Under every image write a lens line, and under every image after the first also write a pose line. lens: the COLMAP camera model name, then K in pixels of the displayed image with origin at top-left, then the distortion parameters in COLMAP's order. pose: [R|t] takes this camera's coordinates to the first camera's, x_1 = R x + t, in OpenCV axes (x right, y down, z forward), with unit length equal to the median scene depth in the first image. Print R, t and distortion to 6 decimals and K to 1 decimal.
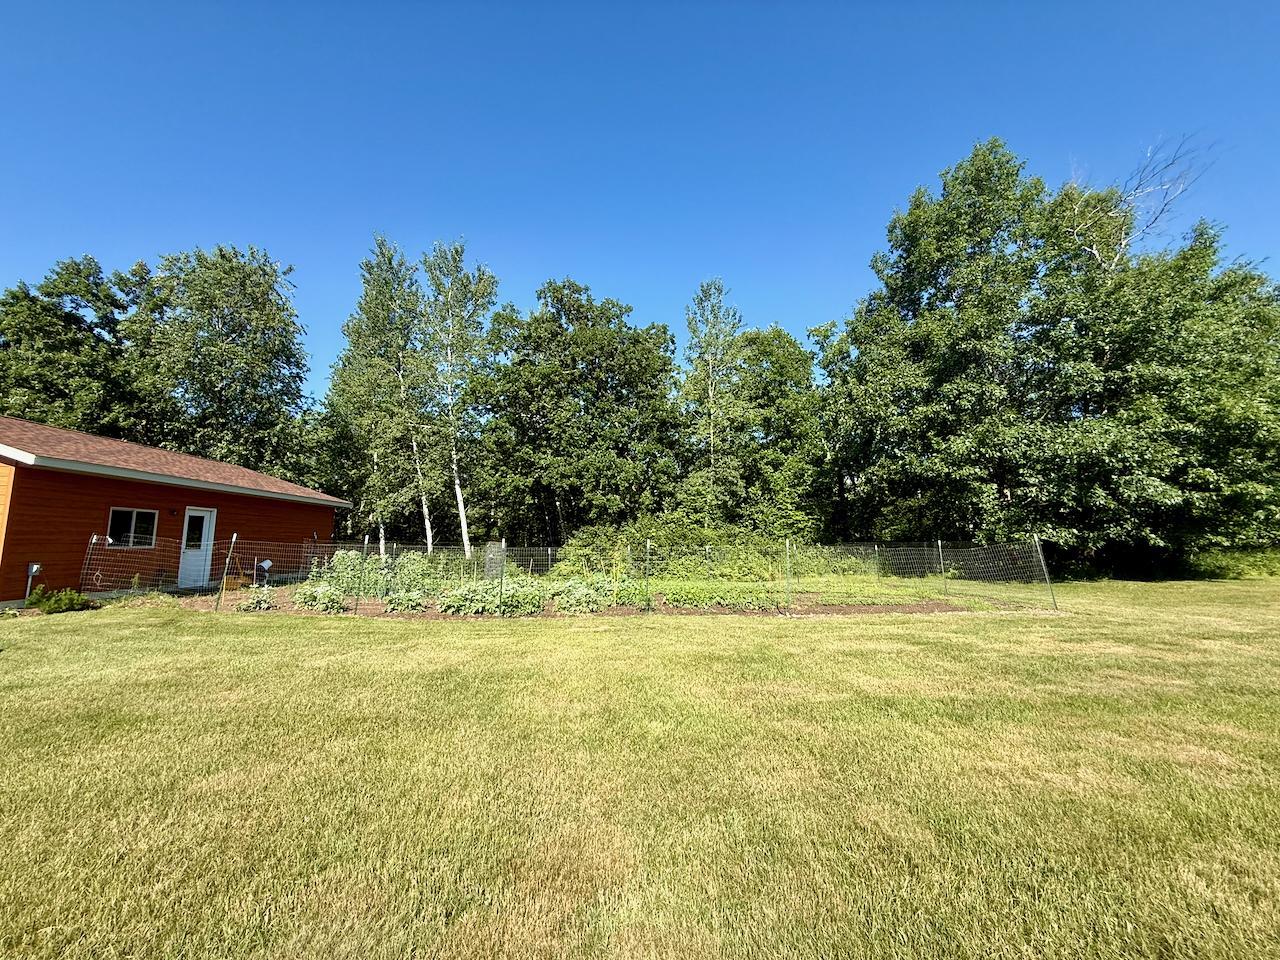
lens RADIAL K [[510.6, 0, 640.0], [0, 510.6, 480.0], [0, 0, 1]] dist [0.001000, 0.000044]
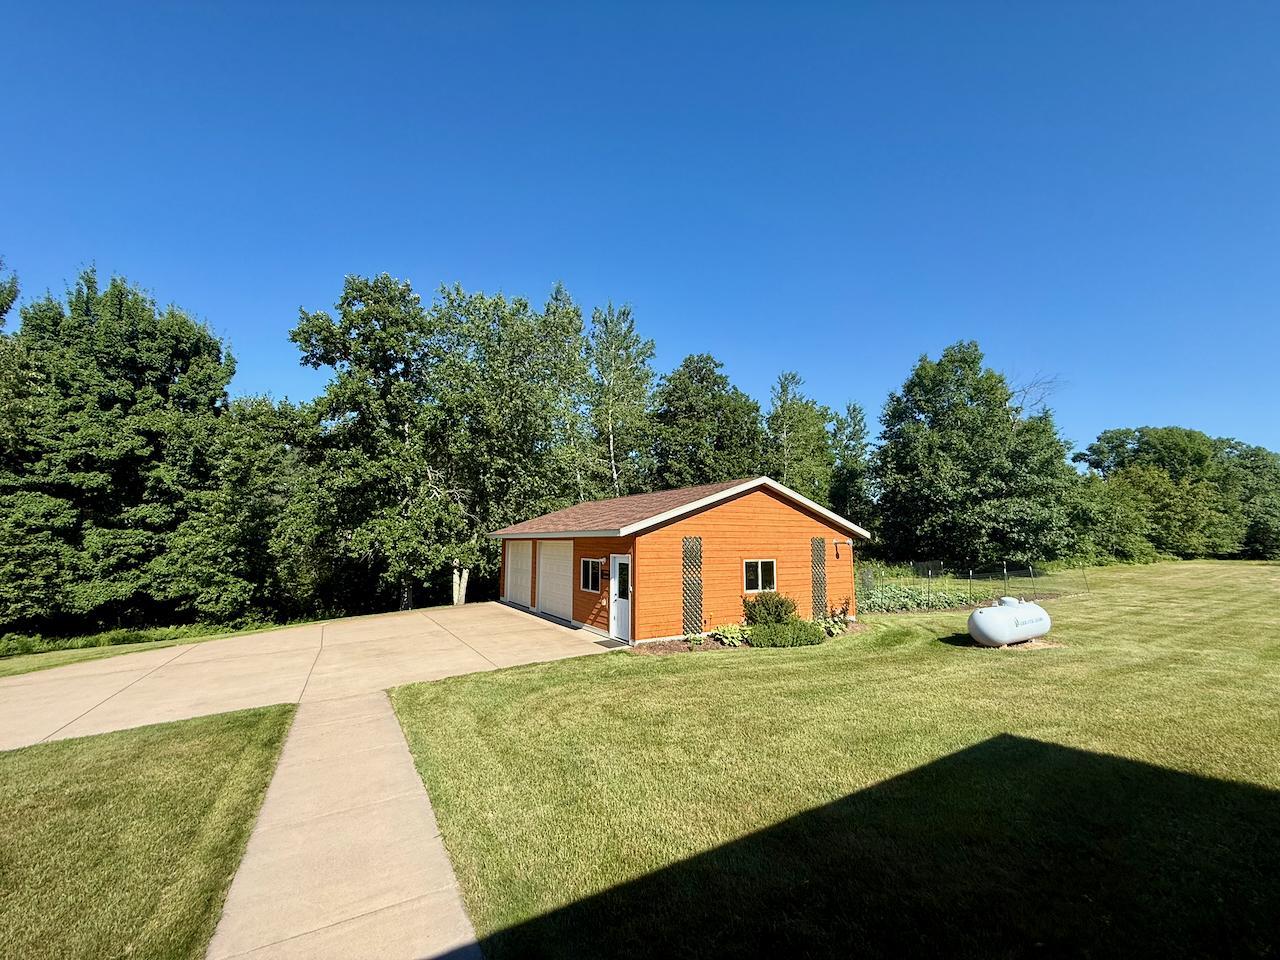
lens RADIAL K [[510.6, 0, 640.0], [0, 510.6, 480.0], [0, 0, 1]] dist [0.001000, 0.000044]
pose [[0.892428, 0.062210, 0.446880, -1.485585], [-0.058757, 0.998039, -0.021597, -0.067128], [-0.447347, -0.006984, 0.894333, -0.155356]]
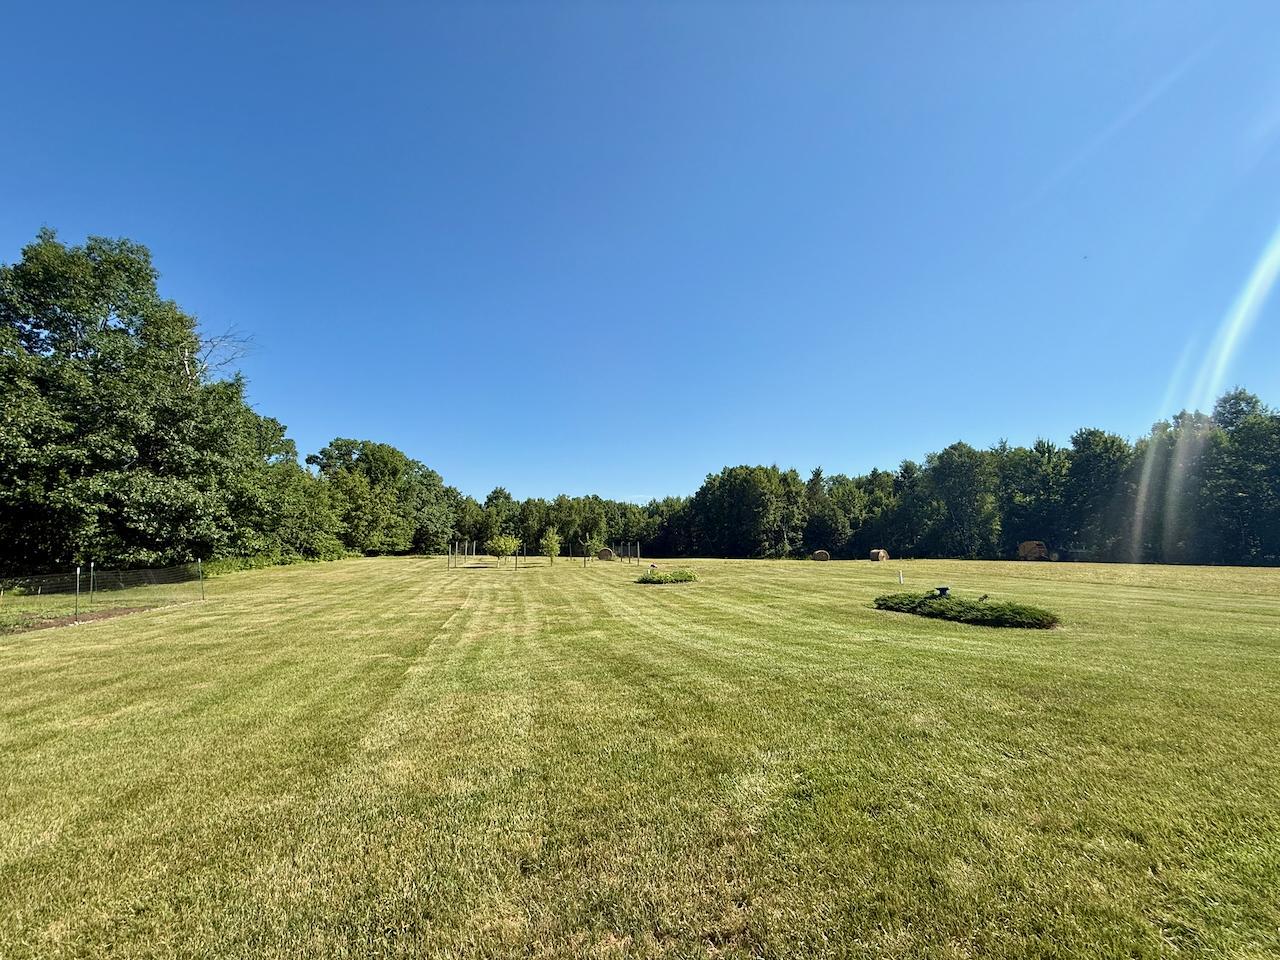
lens RADIAL K [[510.6, 0, 640.0], [0, 510.6, 480.0], [0, 0, 1]] dist [0.001000, 0.000044]
pose [[-0.148753, 0.130337, 0.980247, -0.851905], [-0.104398, 0.983666, -0.146634, -0.039166], [-0.983348, -0.124148, -0.132716, -0.169952]]
